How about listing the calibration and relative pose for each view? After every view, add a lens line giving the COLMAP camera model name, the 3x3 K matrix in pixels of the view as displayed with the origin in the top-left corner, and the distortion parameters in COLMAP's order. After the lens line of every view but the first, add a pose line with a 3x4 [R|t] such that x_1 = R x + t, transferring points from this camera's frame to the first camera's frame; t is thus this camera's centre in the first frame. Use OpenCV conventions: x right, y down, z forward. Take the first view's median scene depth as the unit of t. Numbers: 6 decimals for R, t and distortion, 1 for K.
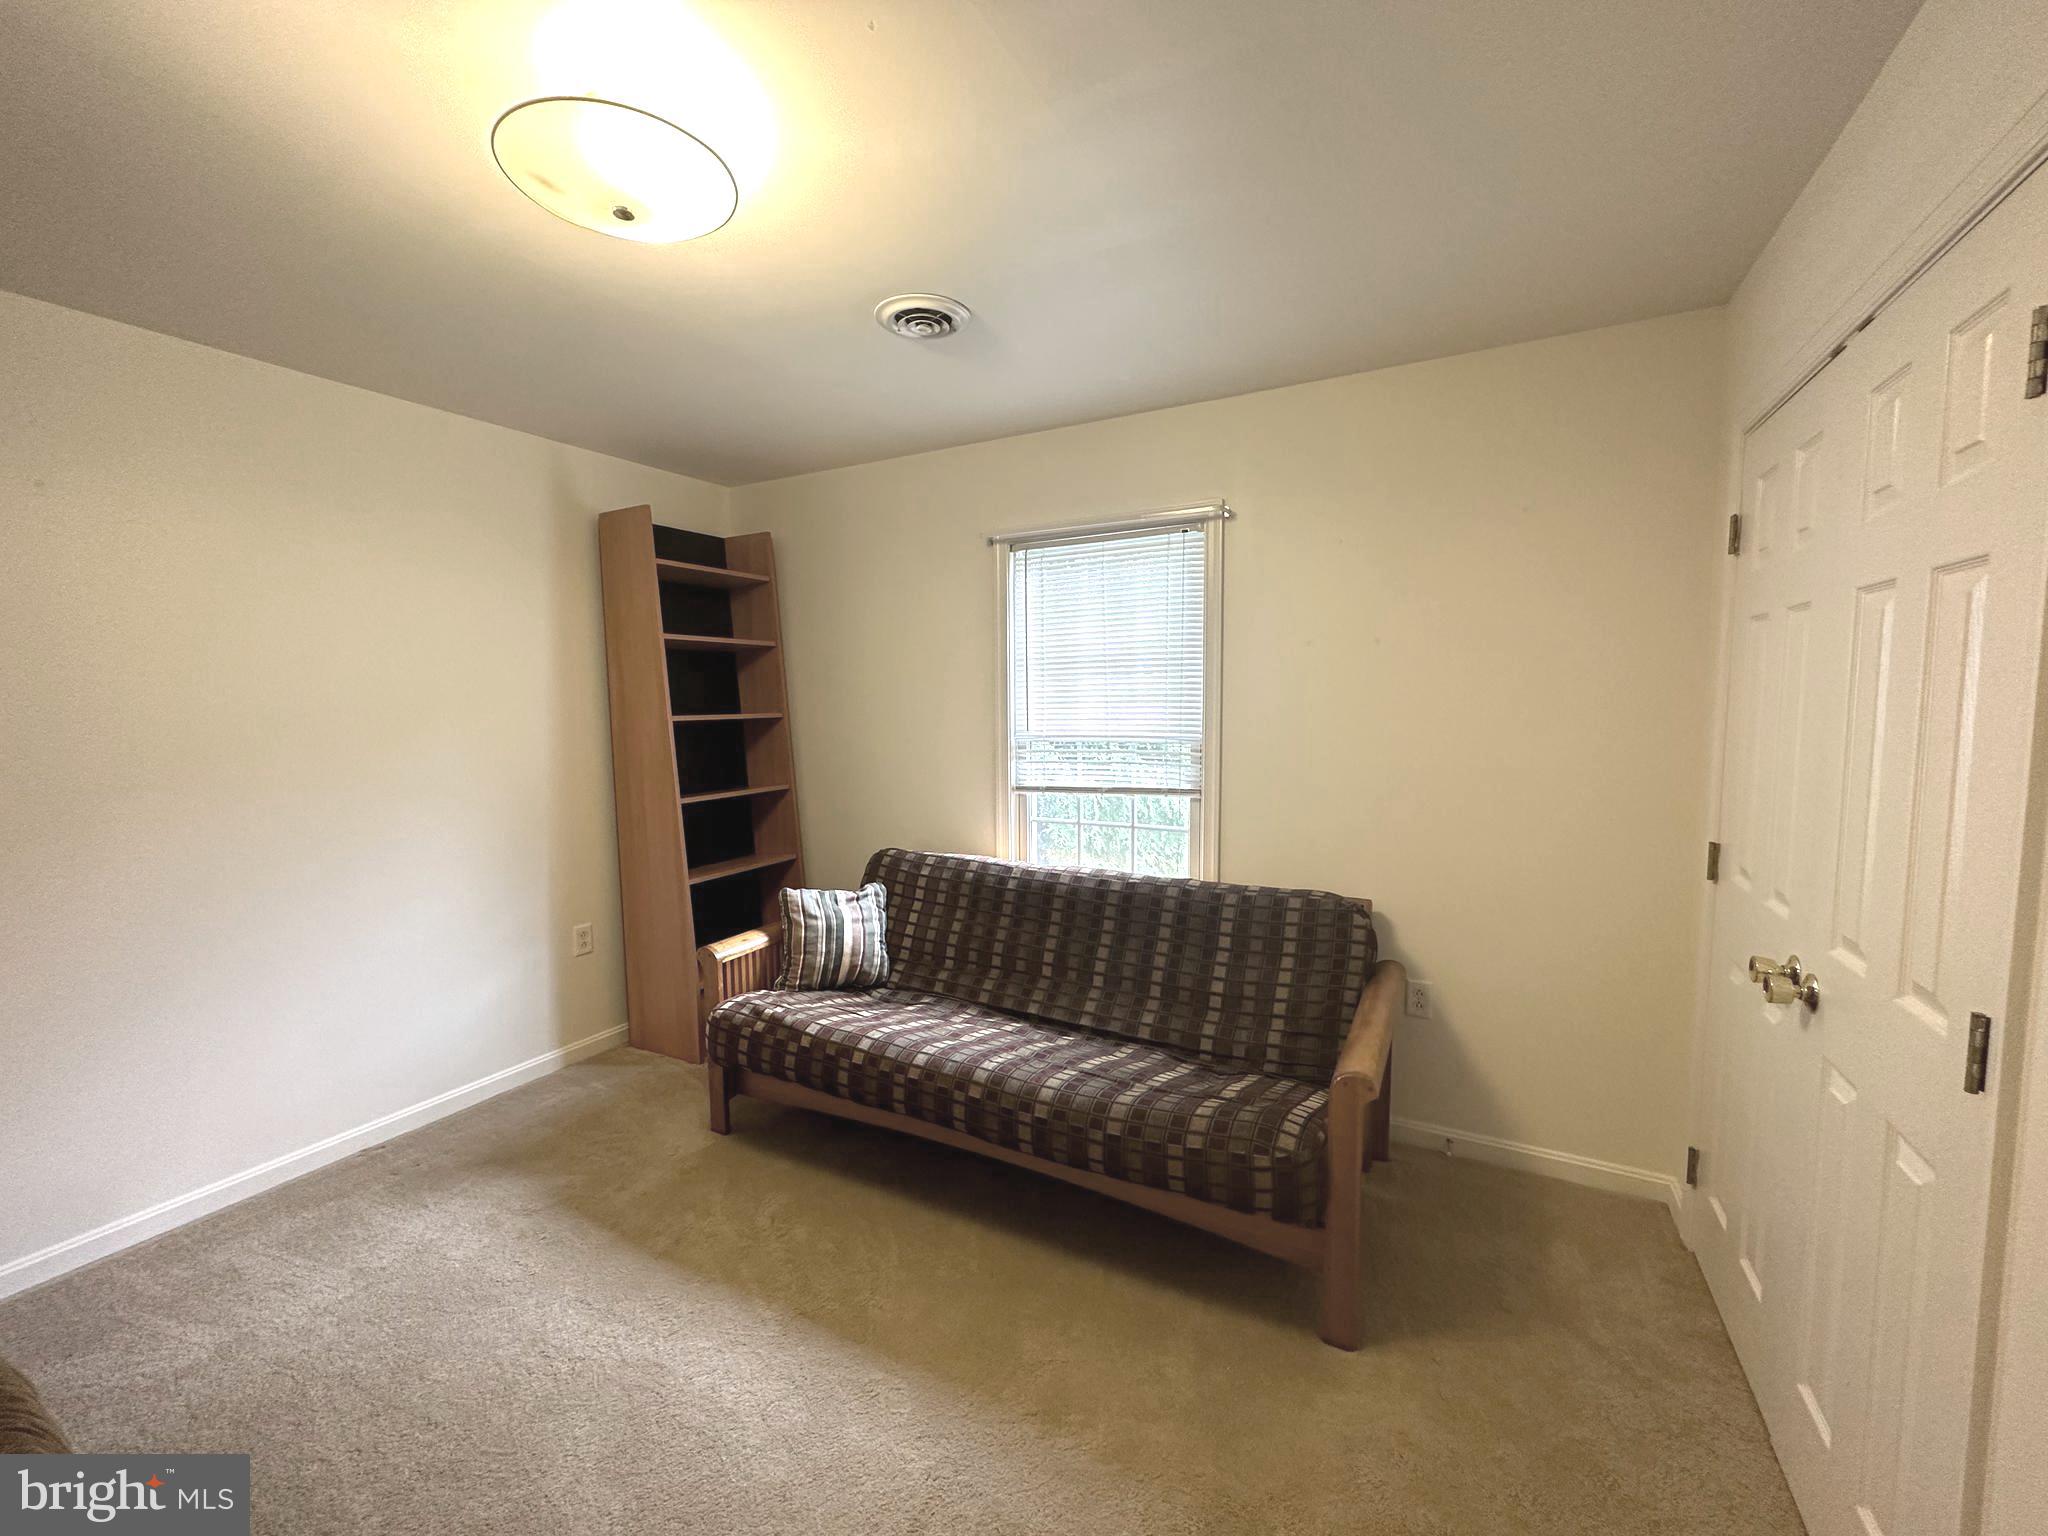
lens RADIAL K [[818.1, 0, 1021.2], [0, 818.1, 768.6], [0, 0, 1]] dist [-0.003511, 0.001373]
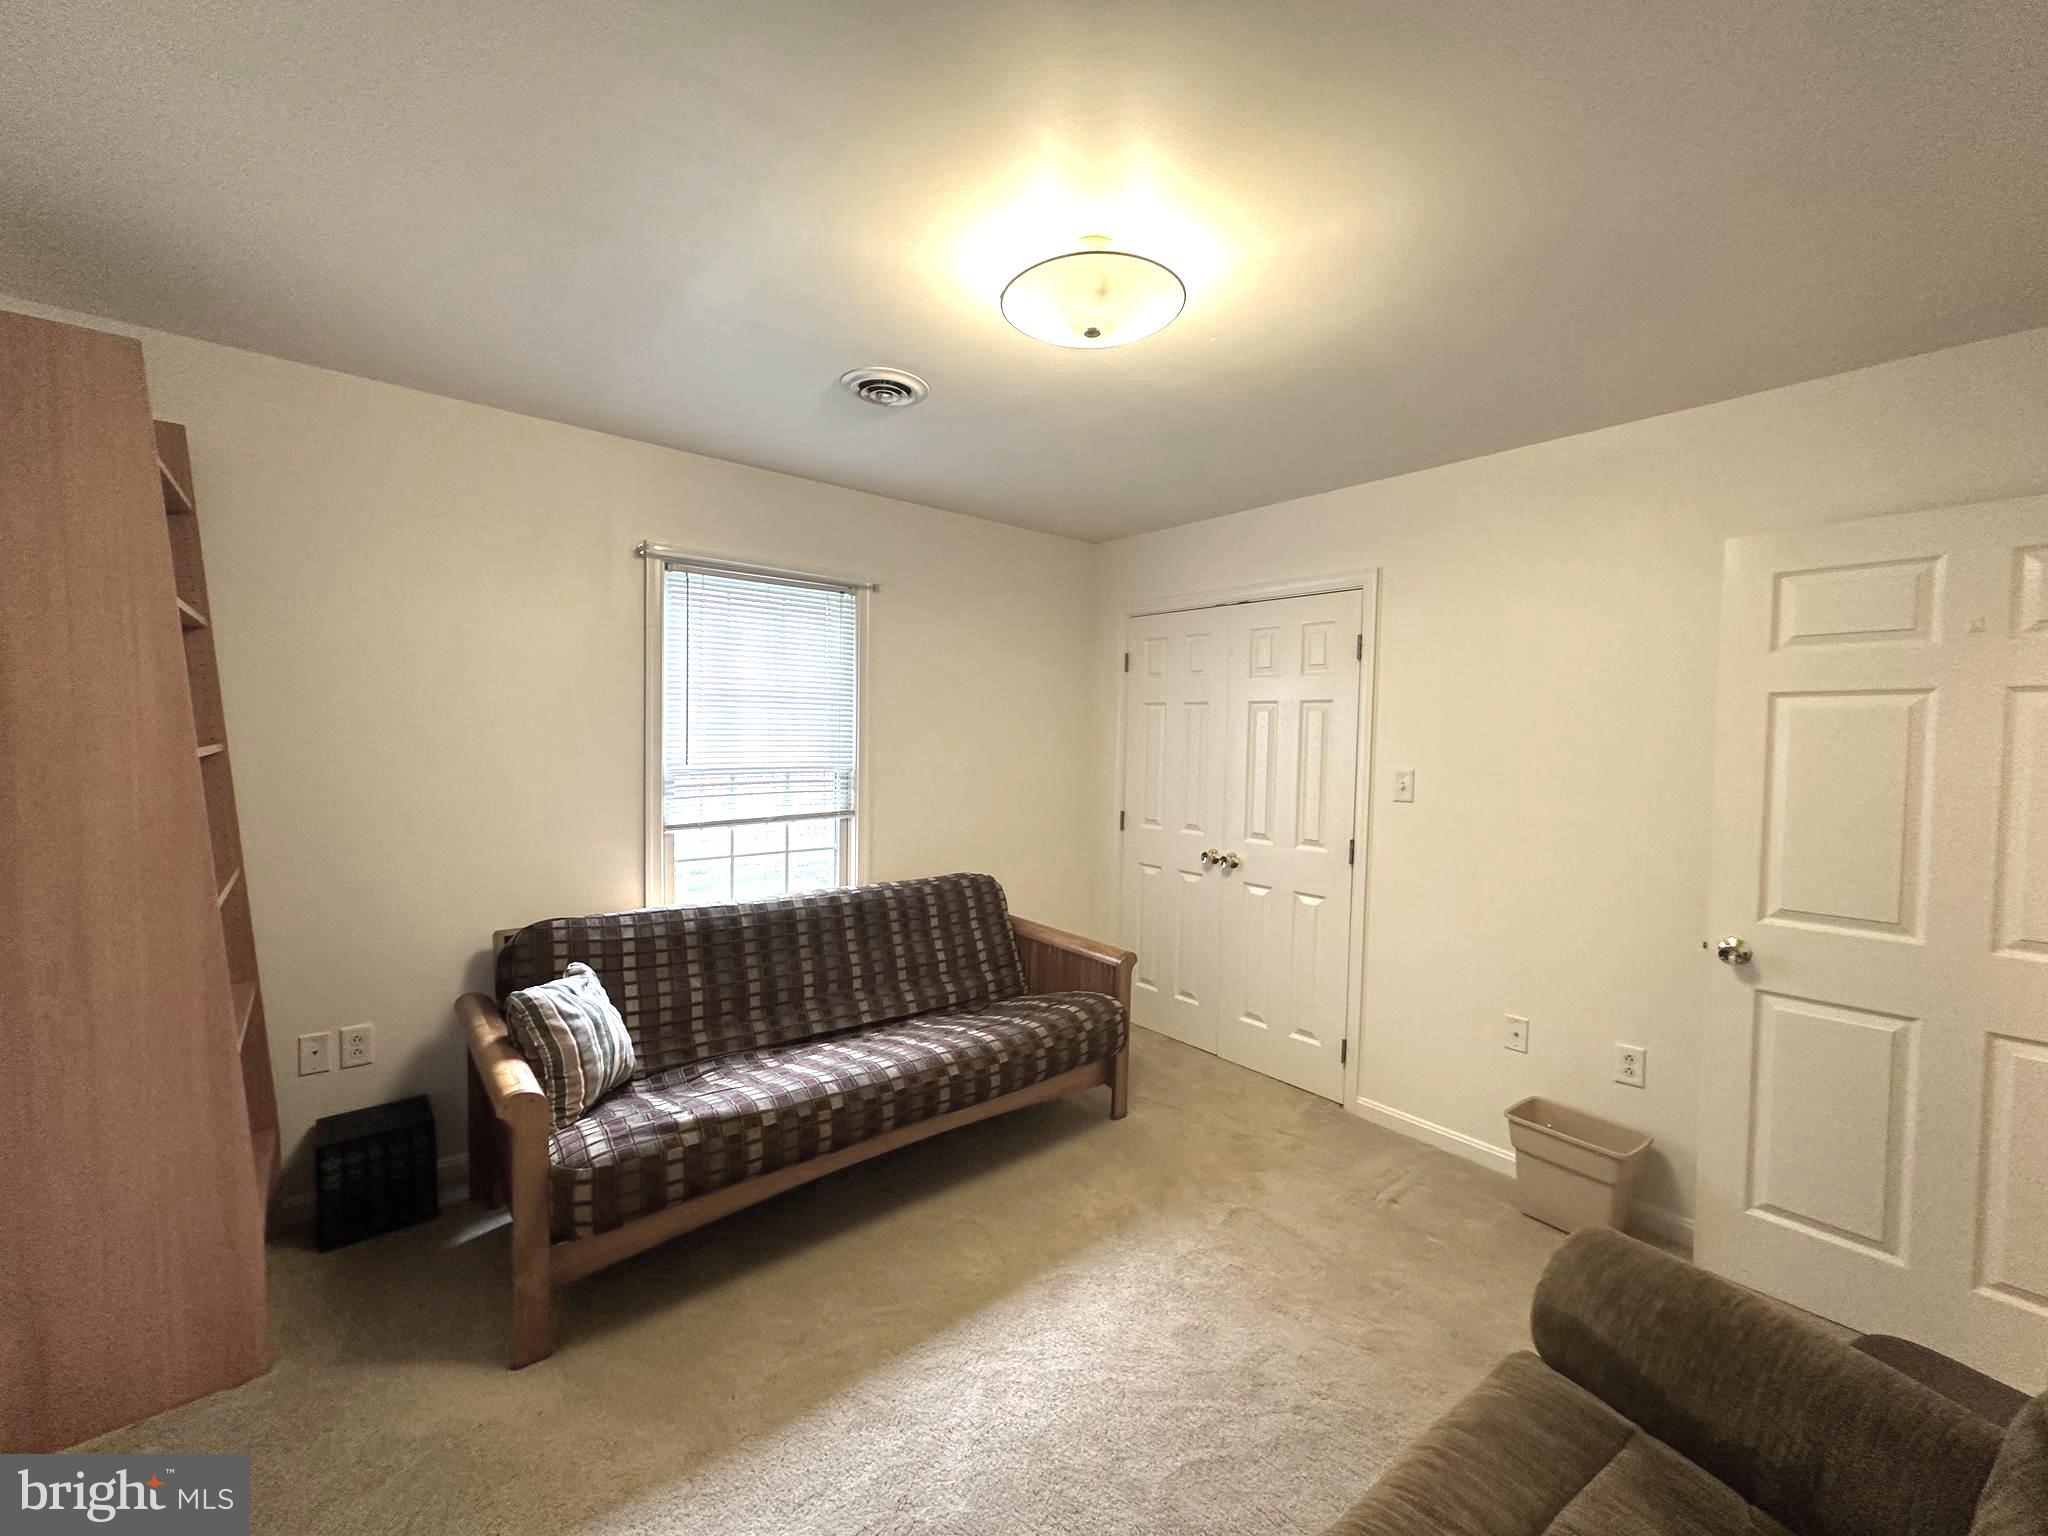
lens RADIAL K [[818.1, 0, 1017.1], [0, 818.1, 765.7], [0, 0, 1]] dist [-0.003511, 0.001373]
pose [[0.372377, -0.019522, 0.927876, -0.842749], [0.057359, 0.998352, -0.002014, -0.024457], [-0.926307, 0.053972, 0.372883, 0.352304]]
